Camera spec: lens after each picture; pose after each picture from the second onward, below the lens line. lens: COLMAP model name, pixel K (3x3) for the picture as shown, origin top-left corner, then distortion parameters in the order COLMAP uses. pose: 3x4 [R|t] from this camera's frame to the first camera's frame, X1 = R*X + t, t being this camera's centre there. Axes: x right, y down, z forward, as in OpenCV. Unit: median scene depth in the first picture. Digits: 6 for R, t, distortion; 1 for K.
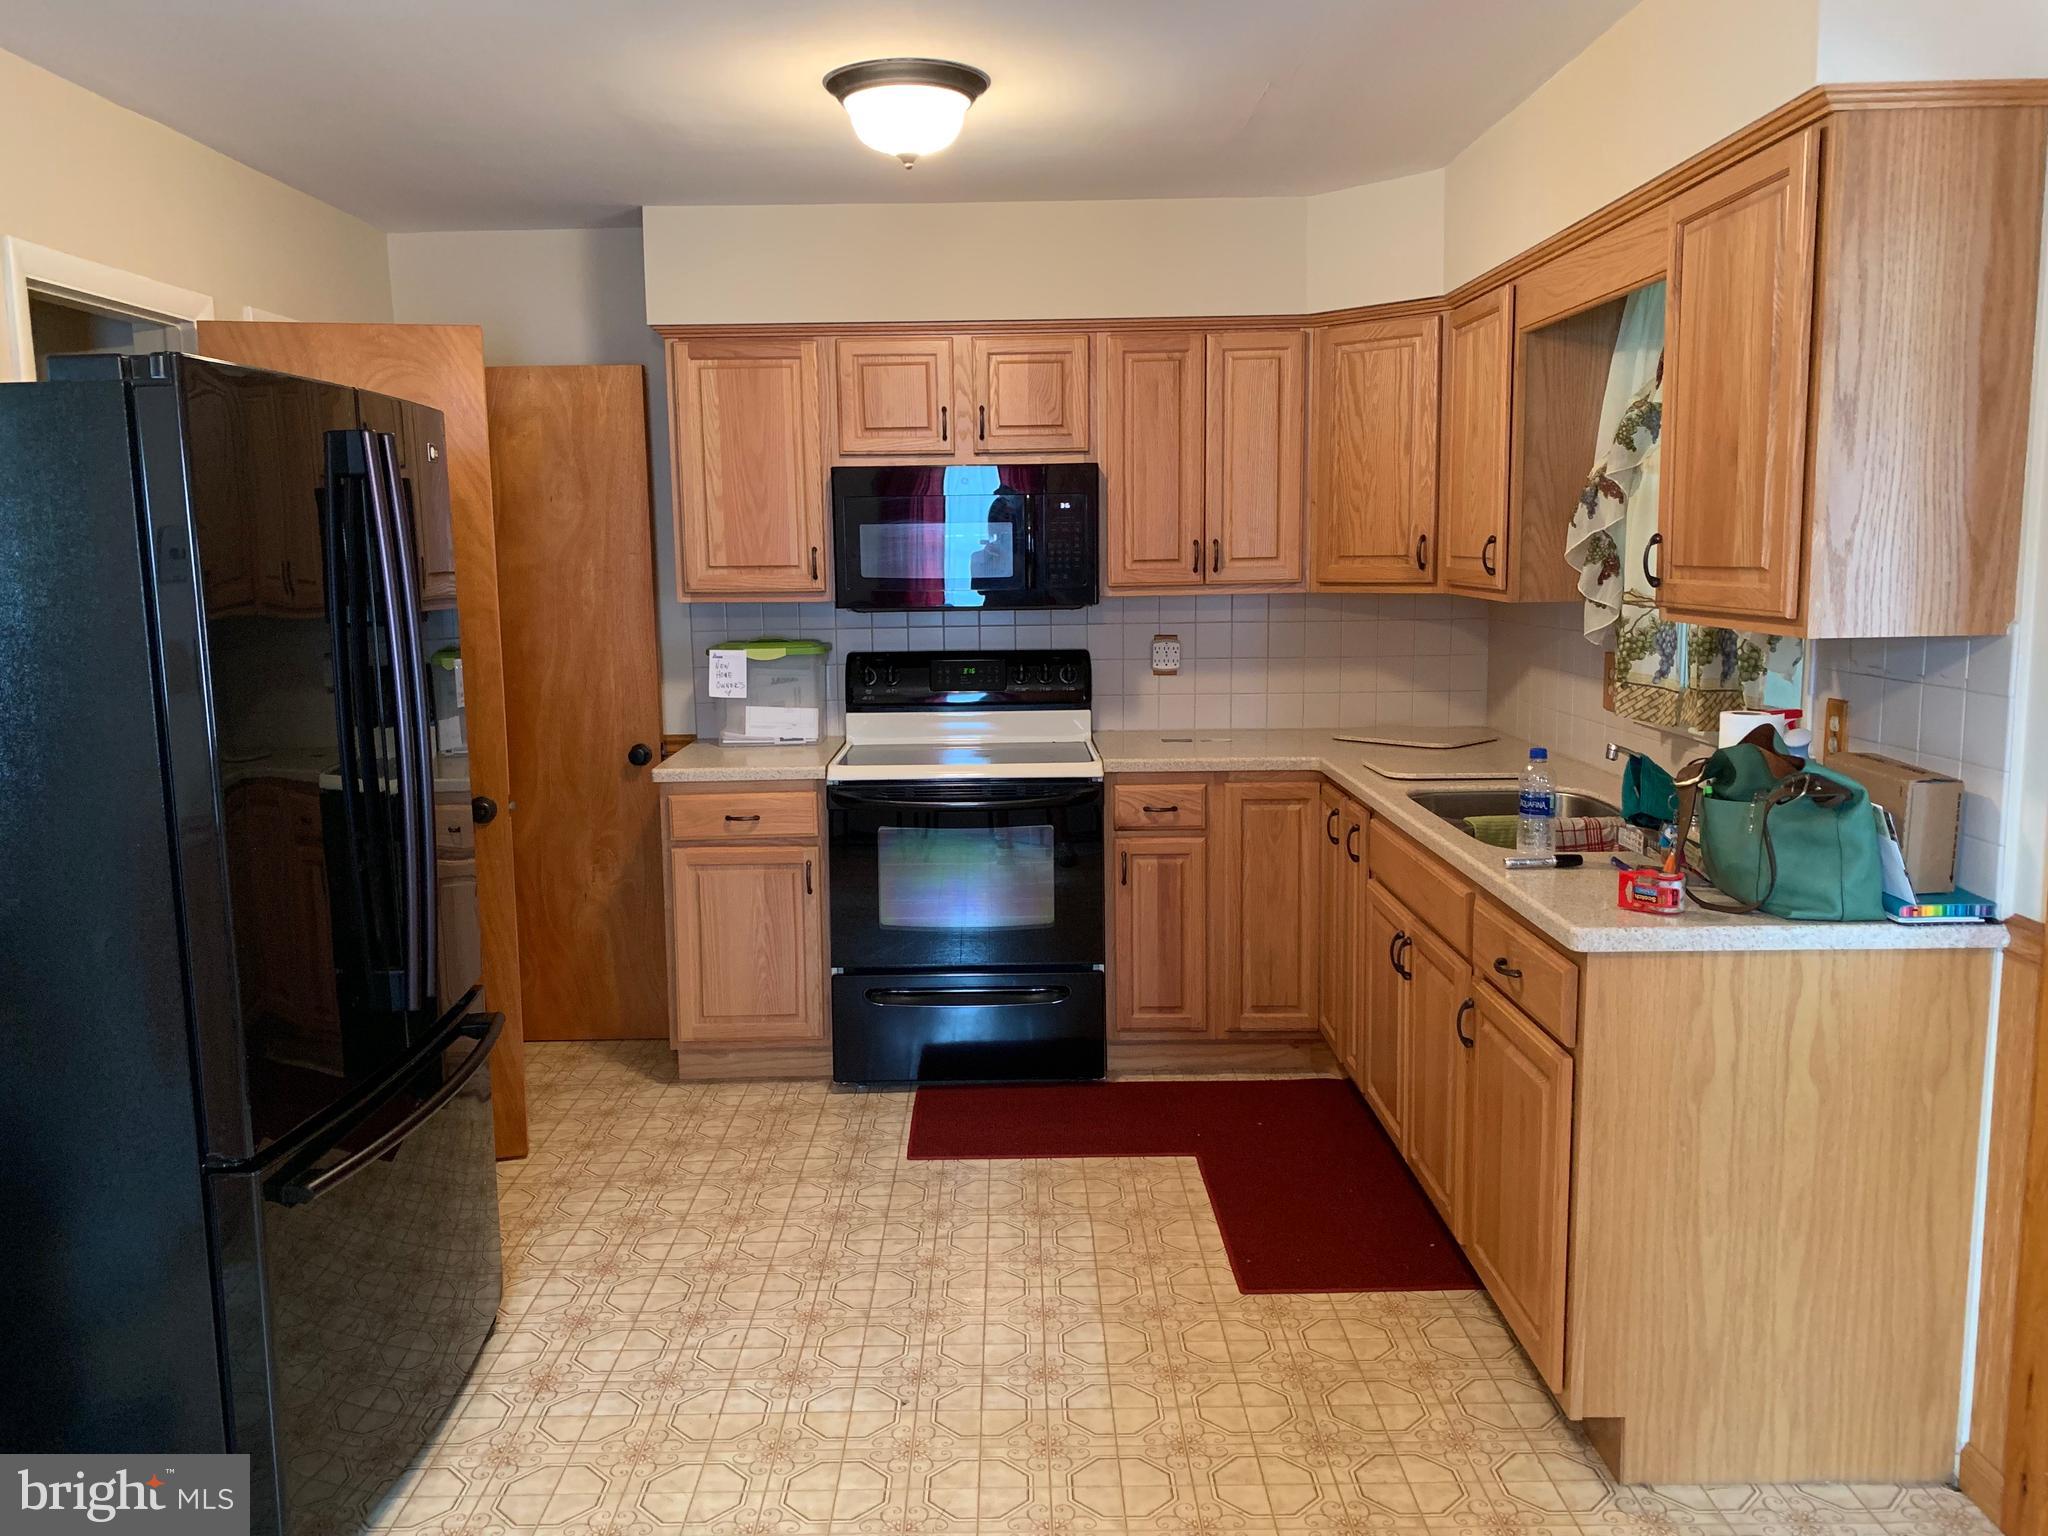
lens RADIAL K [[1558.7, 0, 1022.8], [0, 1558.7, 766.7], [0, 0, 1]] dist [0.051412, -0.066769]
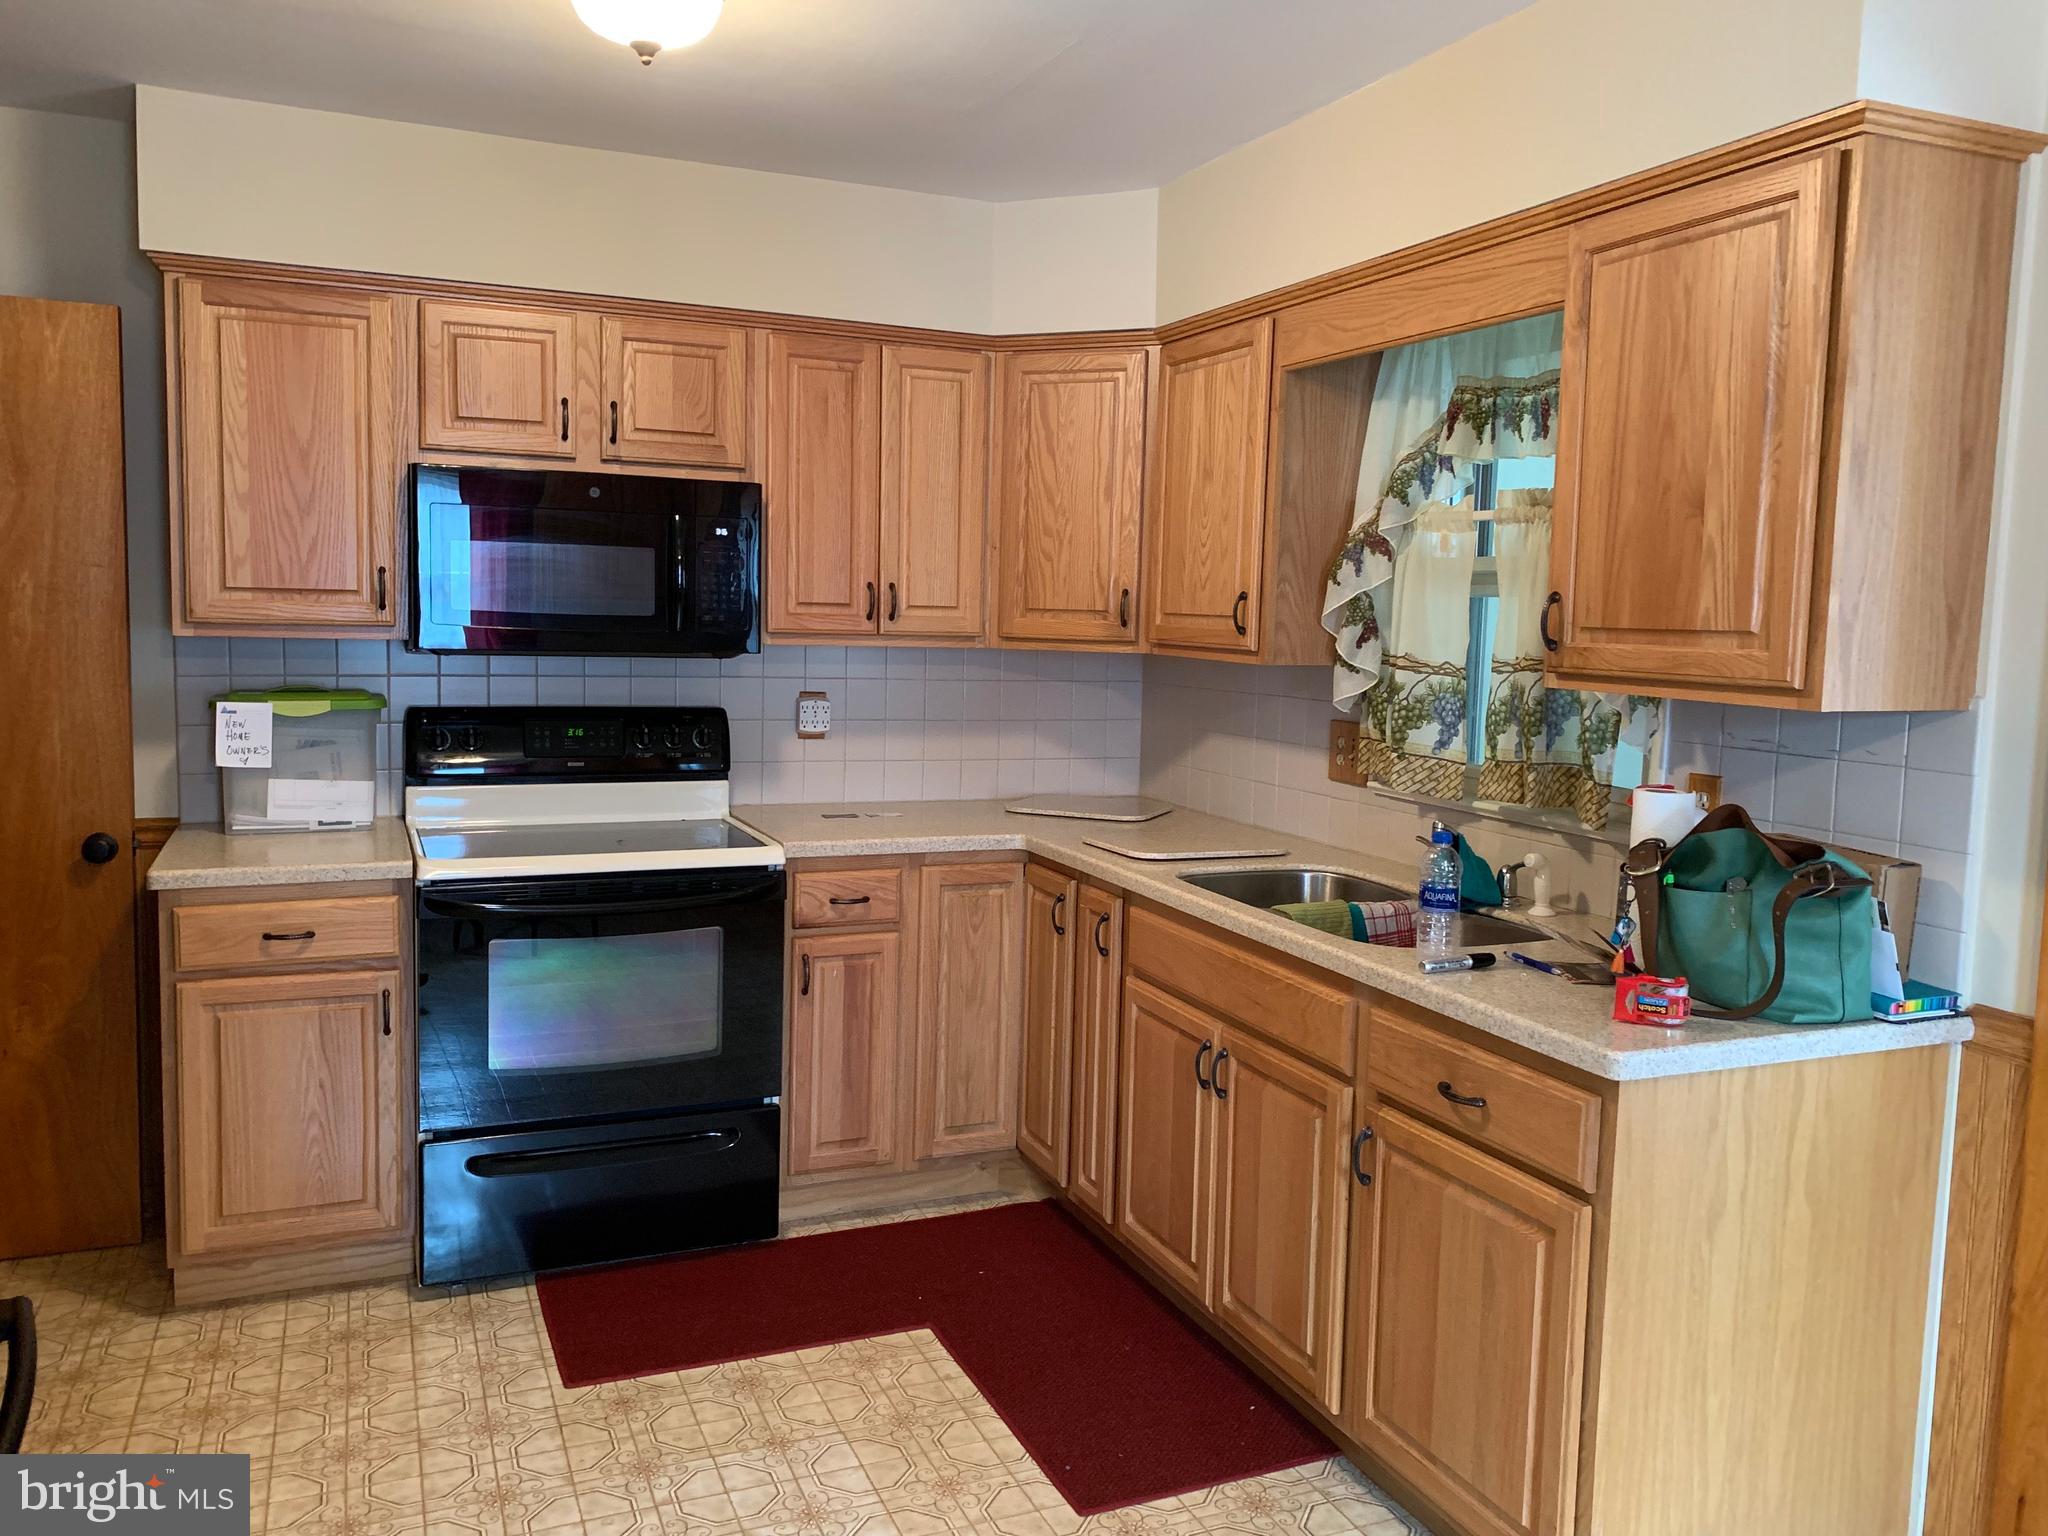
lens RADIAL K [[1558.7, 0, 1037.5], [0, 1558.7, 763.1], [0, 0, 1]] dist [0.051412, -0.066769]
pose [[0.920348, -0.000952, 0.391100, -0.152657], [0.016359, 0.999216, -0.036063, -0.015513], [-0.390759, 0.039589, 0.919641, 0.201045]]
